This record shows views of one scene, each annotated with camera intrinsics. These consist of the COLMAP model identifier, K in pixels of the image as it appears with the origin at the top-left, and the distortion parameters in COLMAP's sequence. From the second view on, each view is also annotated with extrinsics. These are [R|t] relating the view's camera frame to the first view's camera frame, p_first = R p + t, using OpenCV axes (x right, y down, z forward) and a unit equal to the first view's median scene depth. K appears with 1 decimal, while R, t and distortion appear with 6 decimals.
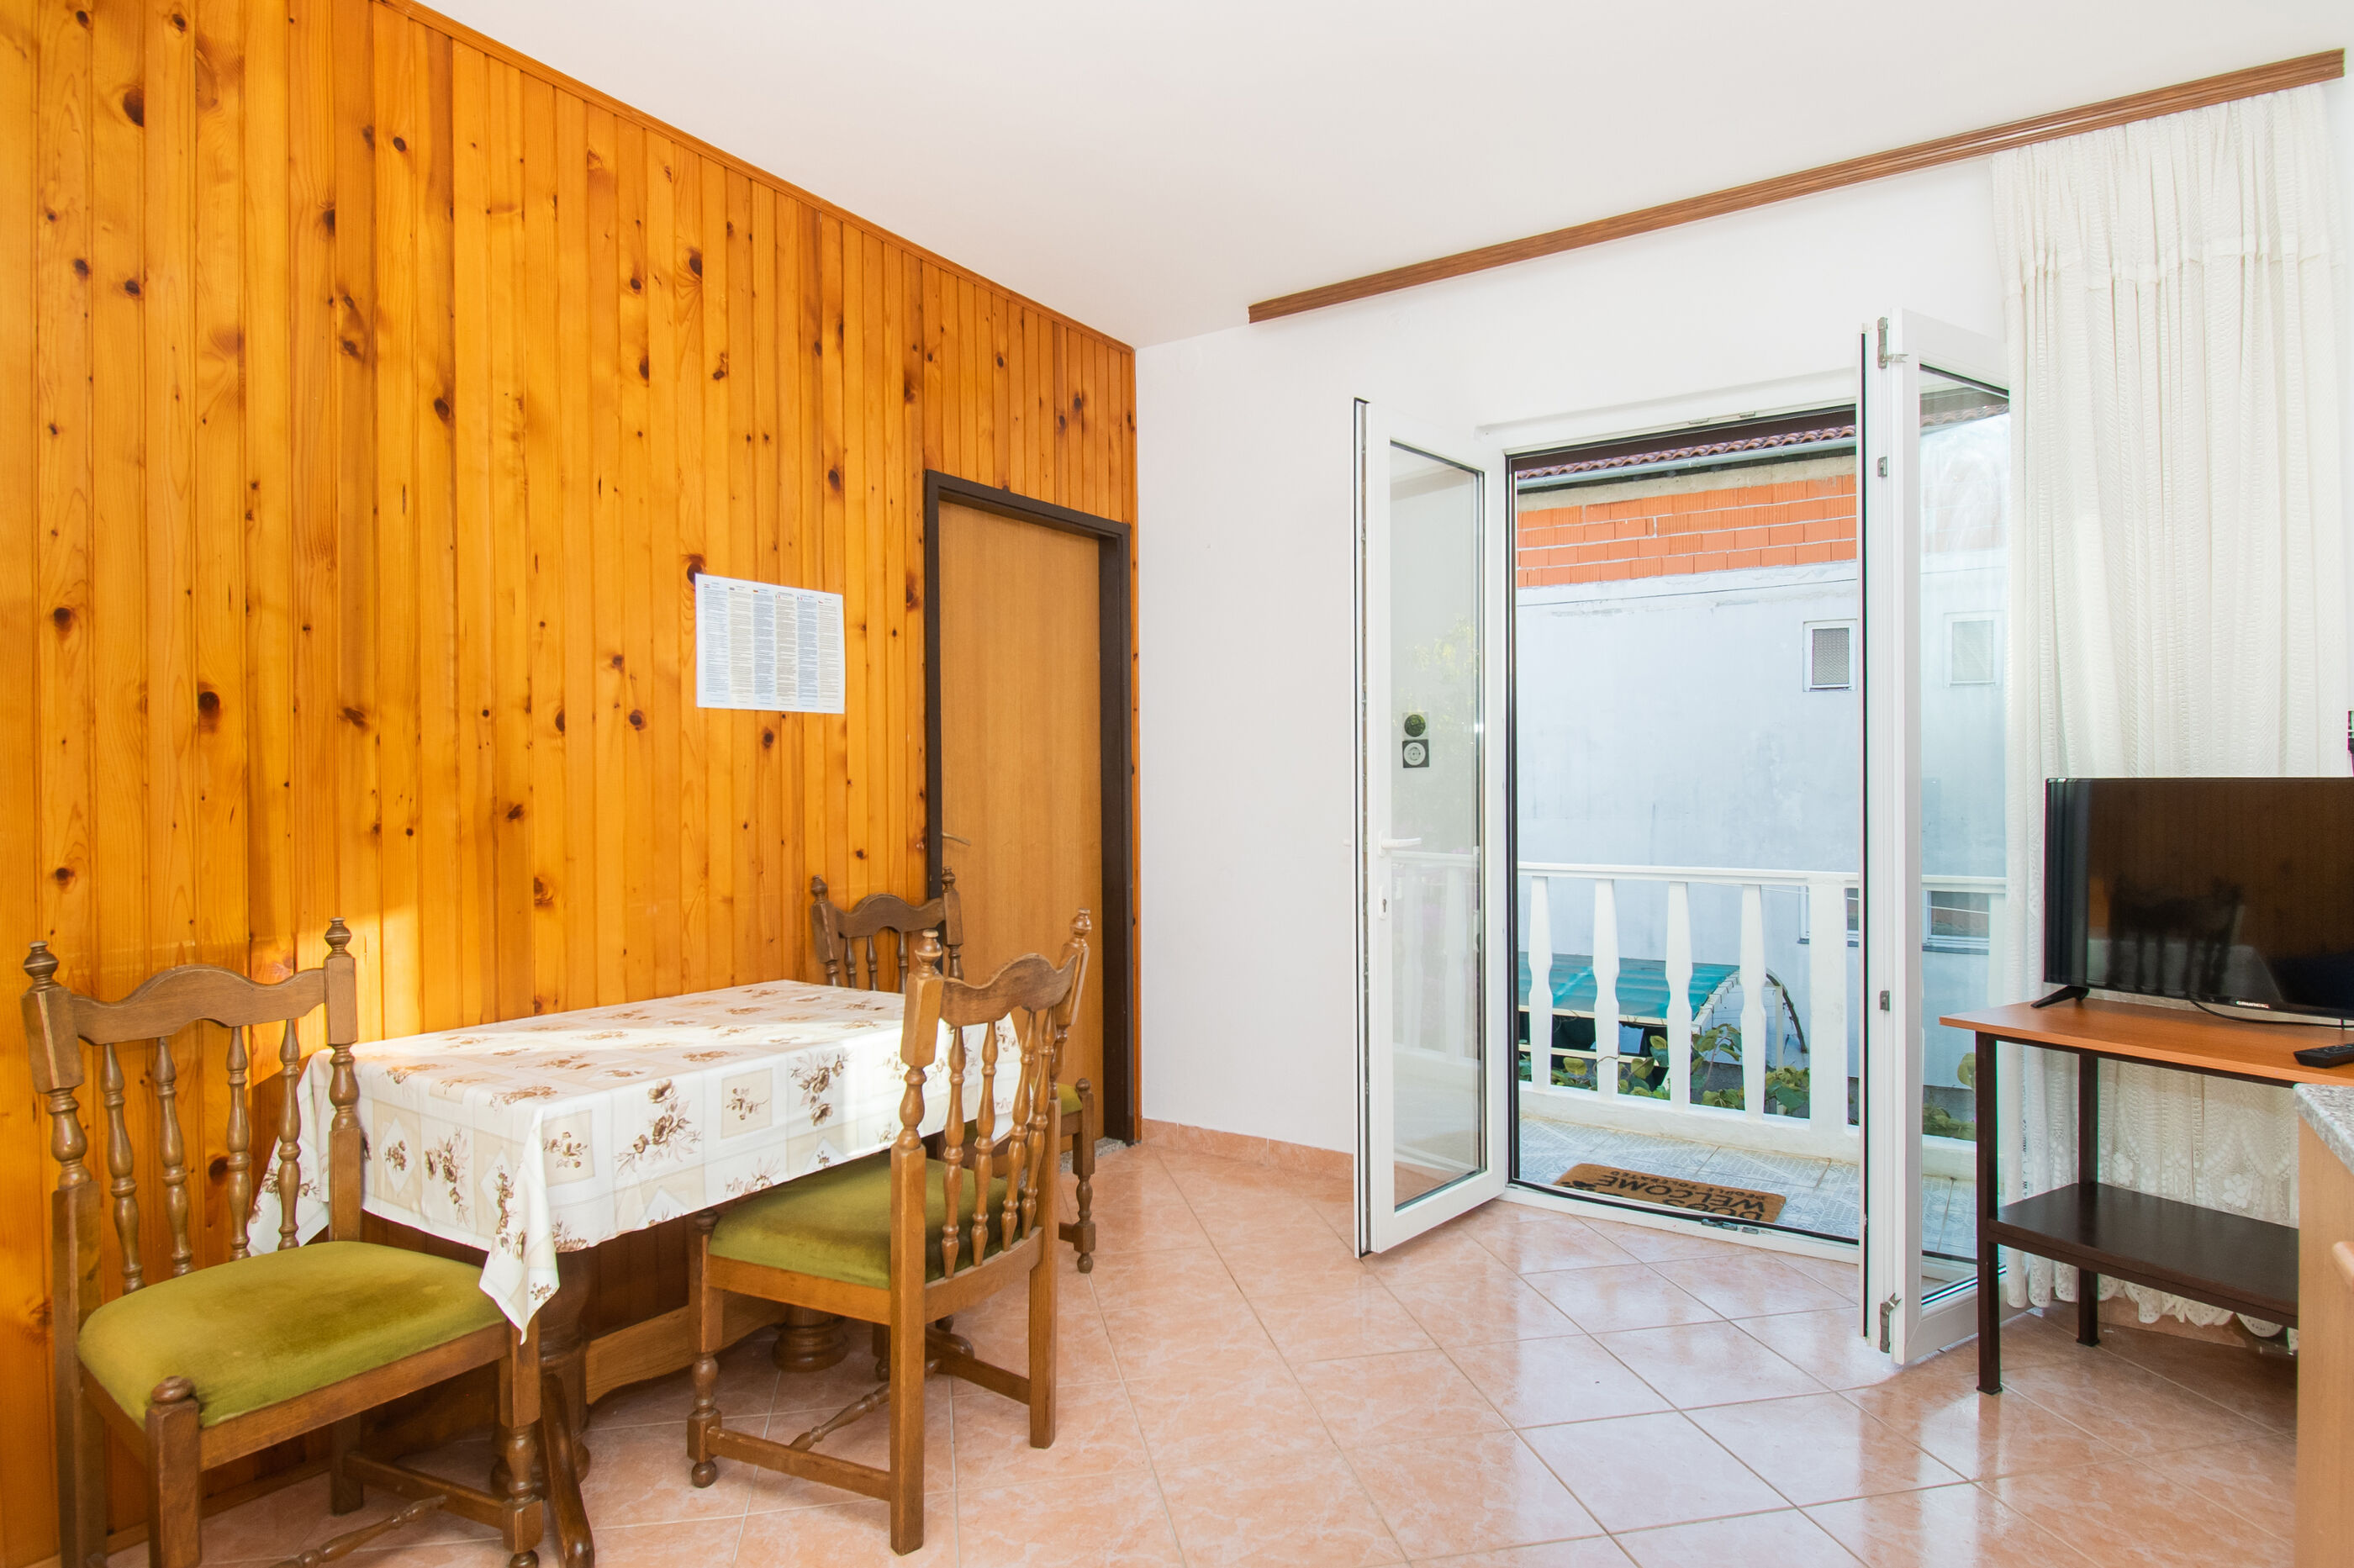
lens RADIAL K [[1297.9, 0, 1224.8], [0, 1297.9, 776.2], [0, 0, 1]] dist [-0.004257, -0.001112]
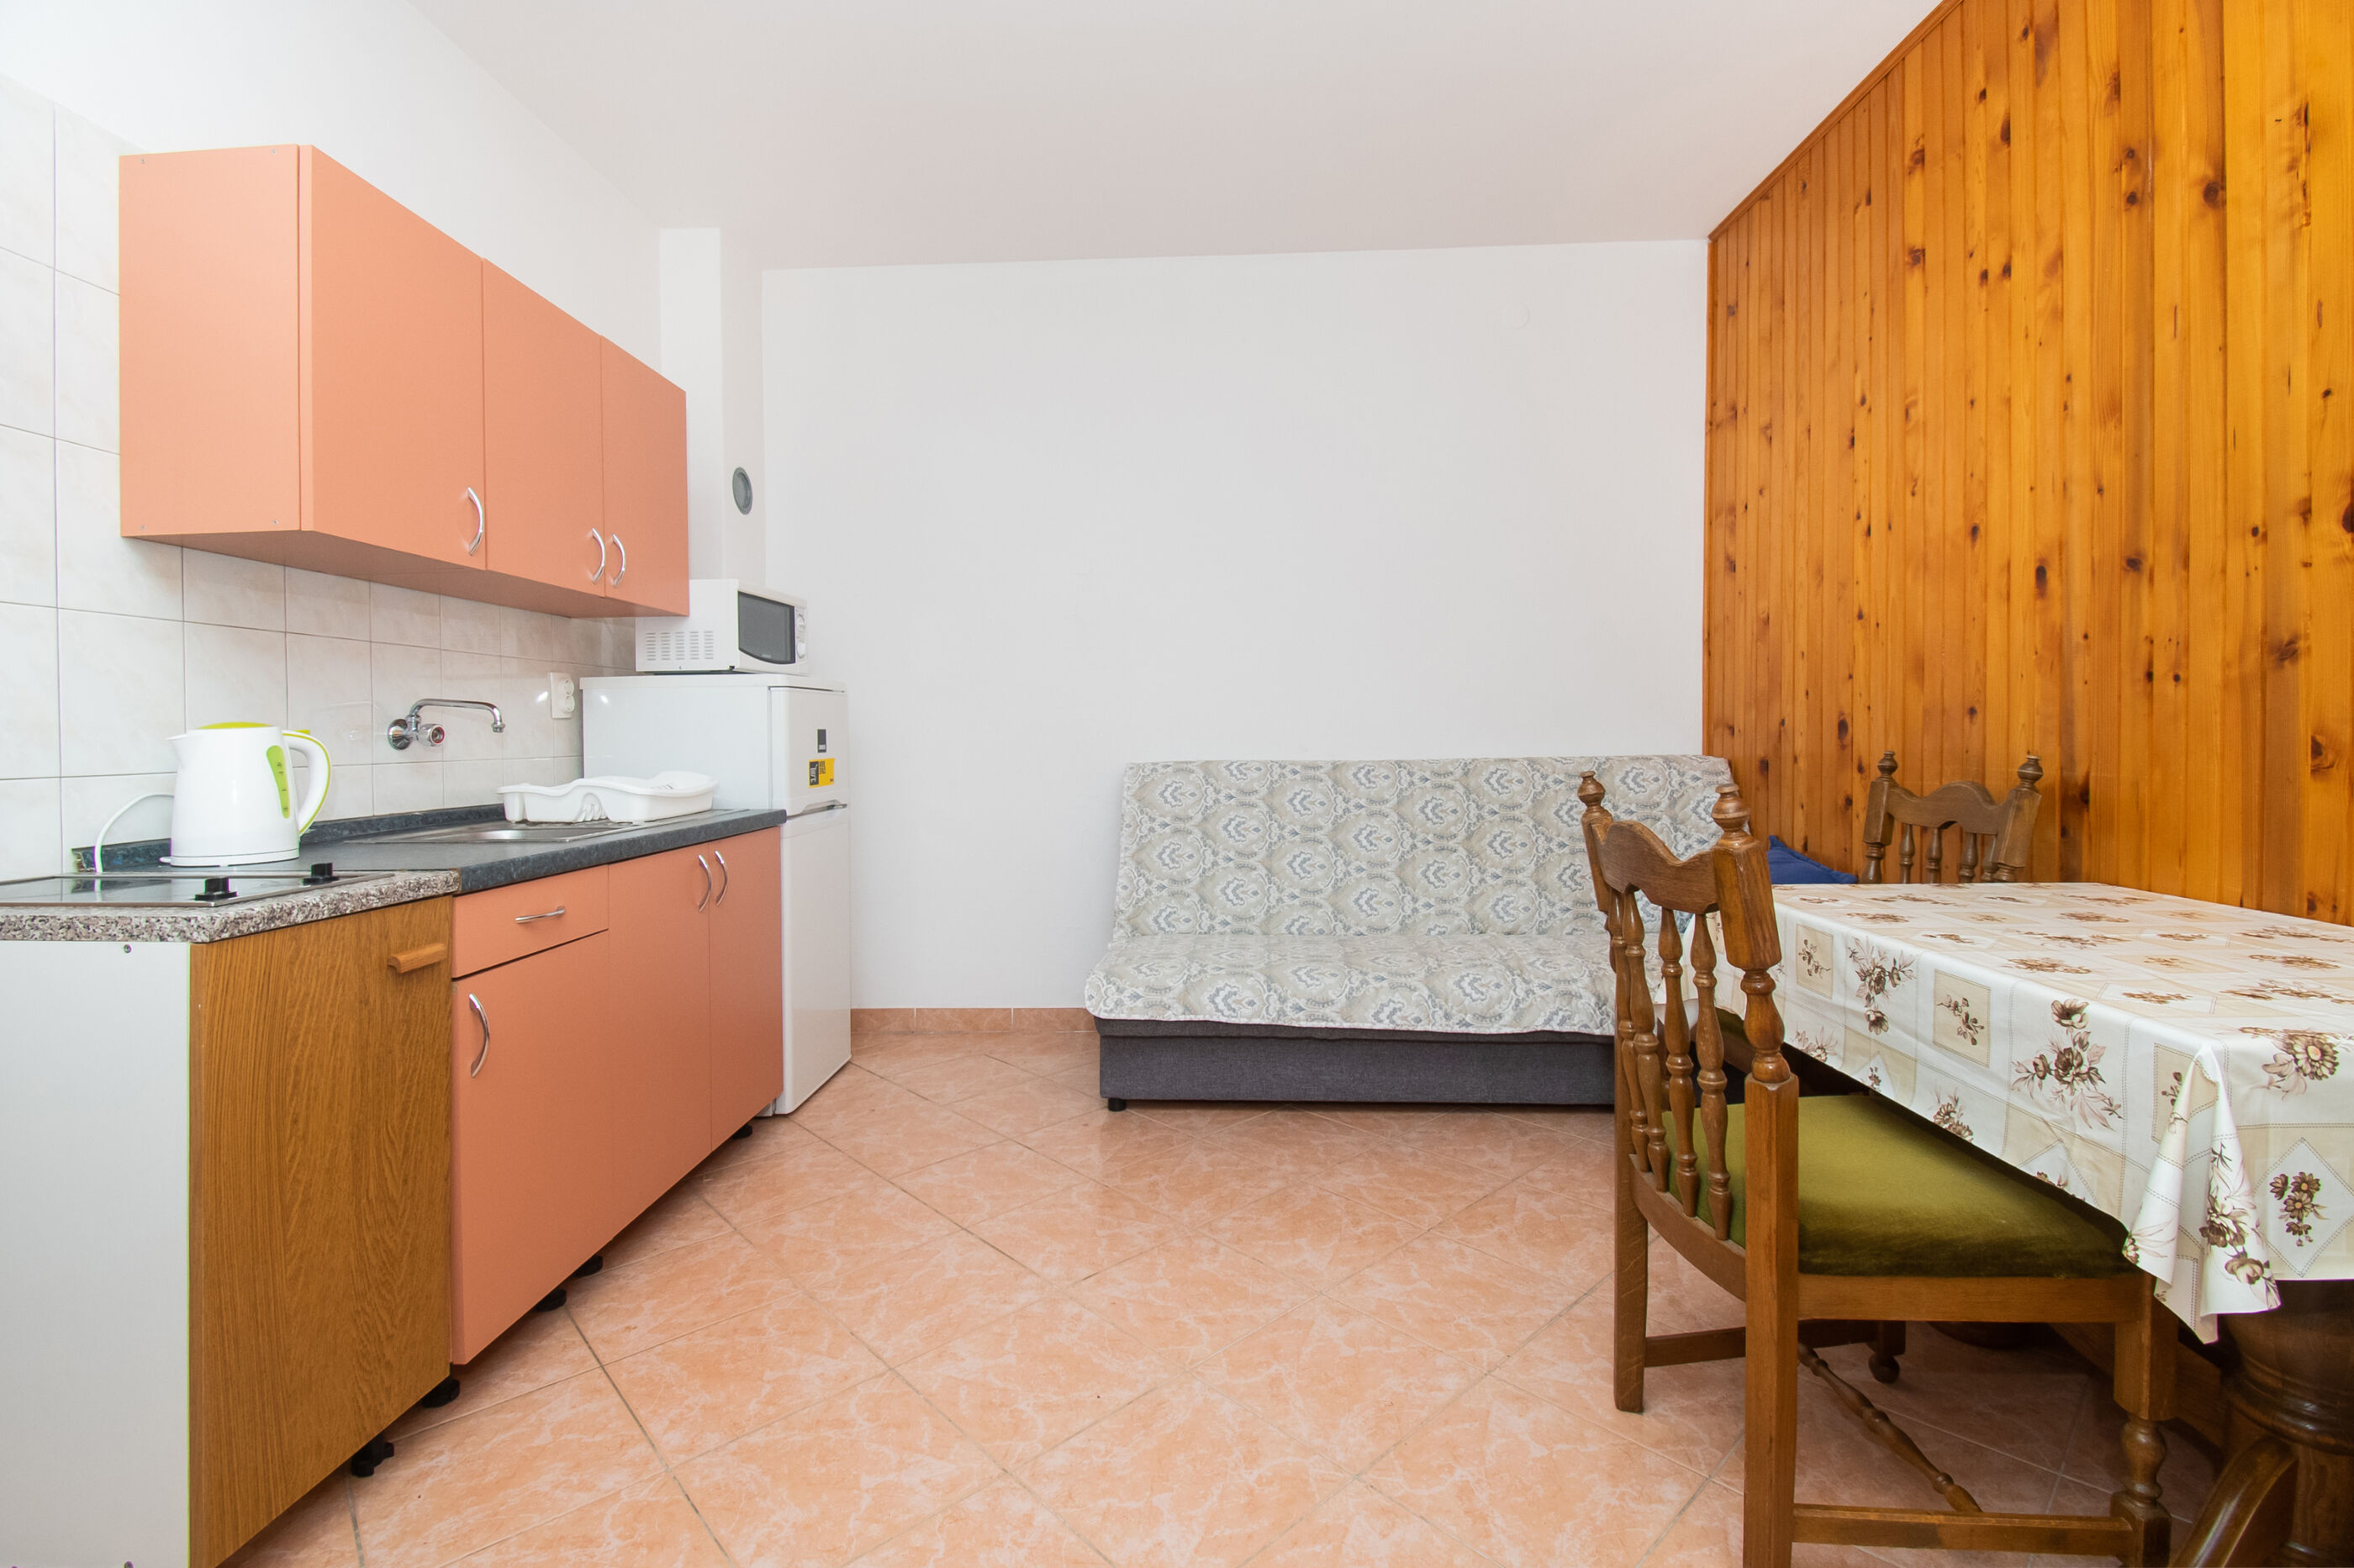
lens RADIAL K [[1046.1, 0, 1181.2], [0, 1046.1, 766.8], [0, 0, 1]] dist [0.002393, -0.014828]
pose [[-0.873668, 0.025048, -0.485877, 0.329710], [0.012524, 0.999501, 0.029007, 0.069810], [0.486361, 0.019258, -0.873546, 1.193440]]
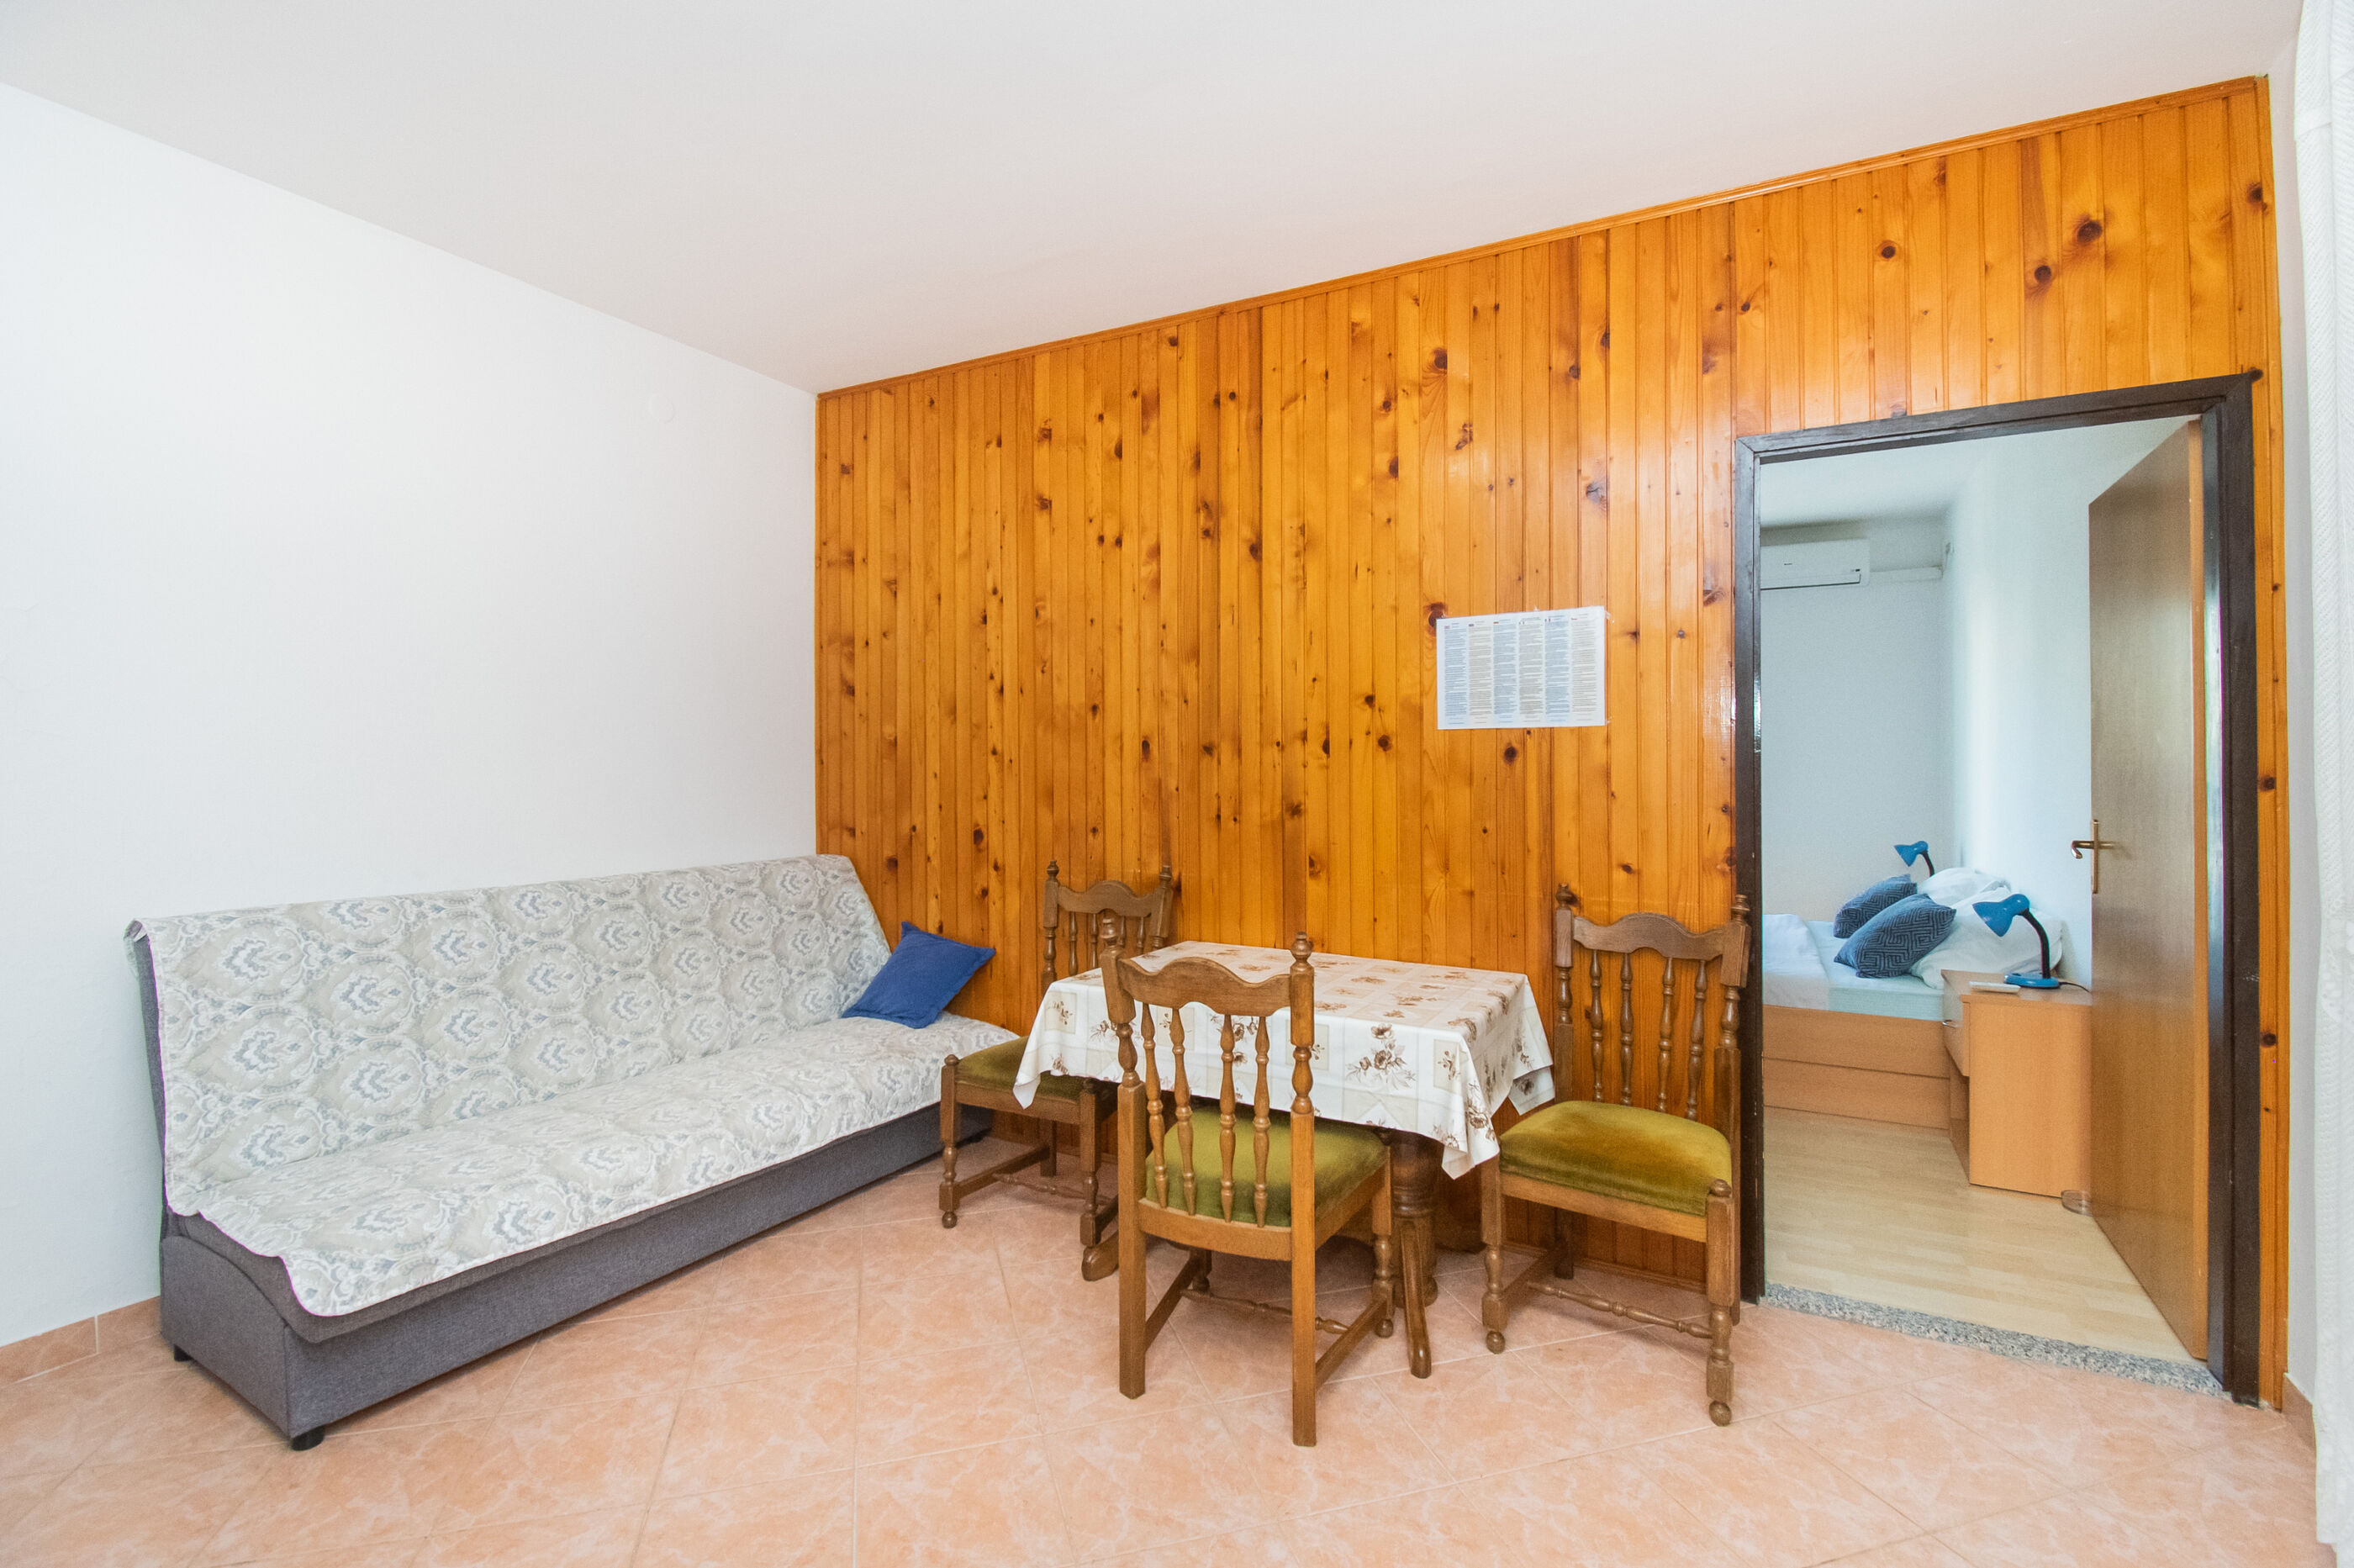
lens RADIAL K [[1049.1, 0, 1184.3], [0, 1049.1, 775.9], [0, 0, 1]] dist [0.007349, -0.016327]
pose [[0.047464, 0.008952, -0.998833, 0.623329], [0.000978, 0.999959, 0.009009, -0.021618], [0.998872, -0.001405, 0.047454, 0.800922]]
